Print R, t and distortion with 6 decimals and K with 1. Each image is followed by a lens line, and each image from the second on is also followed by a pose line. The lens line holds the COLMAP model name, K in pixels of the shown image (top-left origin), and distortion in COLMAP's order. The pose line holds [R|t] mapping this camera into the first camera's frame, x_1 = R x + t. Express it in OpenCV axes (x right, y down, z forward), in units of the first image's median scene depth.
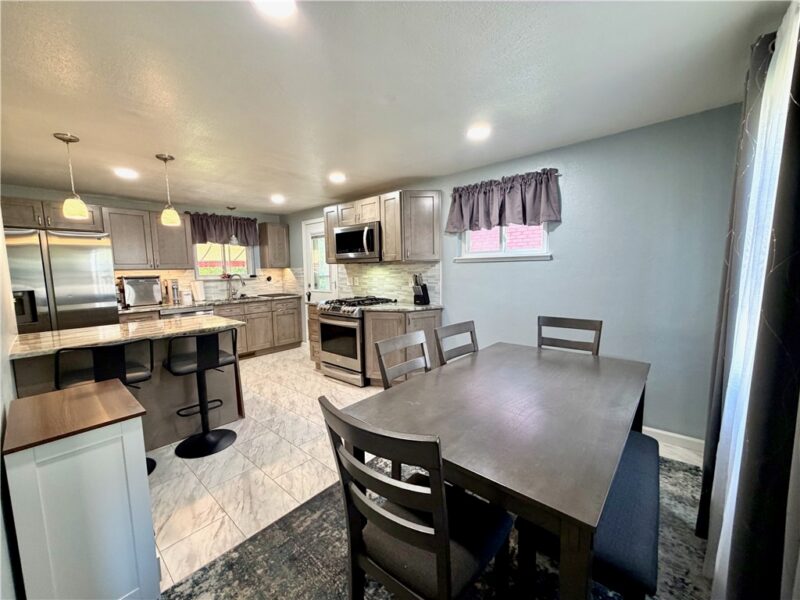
lens RADIAL K [[318.4, 0, 400.7], [0, 318.4, 302.3], [0, 0, 1]] dist [0.002094, 0.000070]
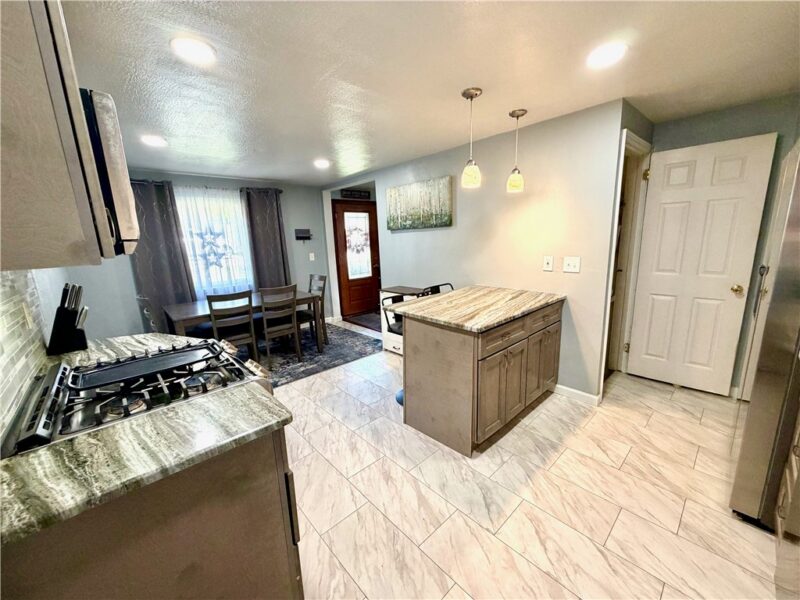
lens RADIAL K [[318.4, 0, 400.0], [0, 318.4, 302.1], [0, 0, 1]] dist [0.002094, 0.000070]
pose [[-0.991864, 0.035450, 0.122269, -0.450383], [0.071114, 0.950908, 0.301192, -0.156666], [-0.105589, 0.307436, -0.945692, 1.297926]]
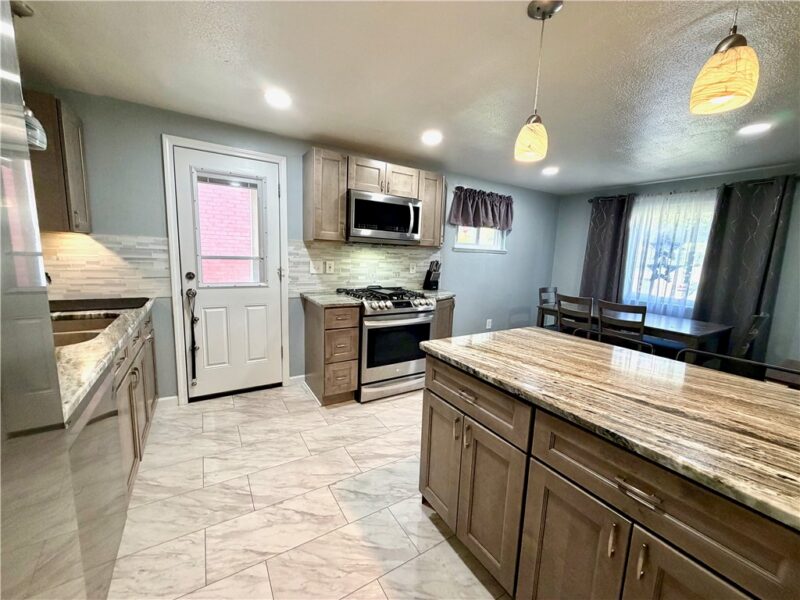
lens RADIAL K [[318.4, 0, 399.3], [0, 318.4, 299.3], [0, 0, 1]] dist [0.002094, 0.000070]
pose [[0.301759, -0.106998, 0.947361, -0.897295], [0.056018, 0.993955, 0.094418, -0.062034], [-0.951737, 0.024578, 0.305929, 0.741737]]
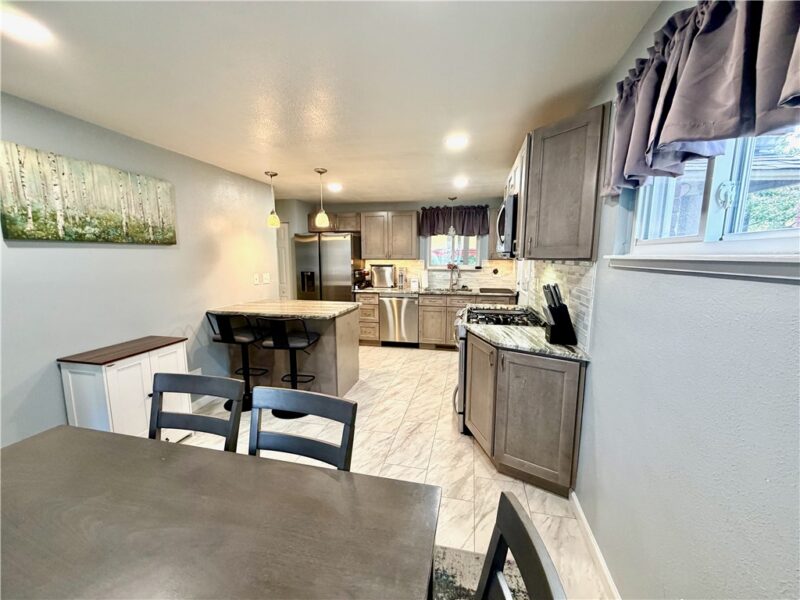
lens RADIAL K [[318.4, 0, 396.5], [0, 318.4, 300.7], [0, 0, 1]] dist [0.002094, 0.000070]
pose [[0.464608, 0.141993, -0.874058, 0.369946], [-0.103928, 0.988982, 0.105419, -0.083997], [0.879397, 0.041861, 0.474246, 0.482822]]
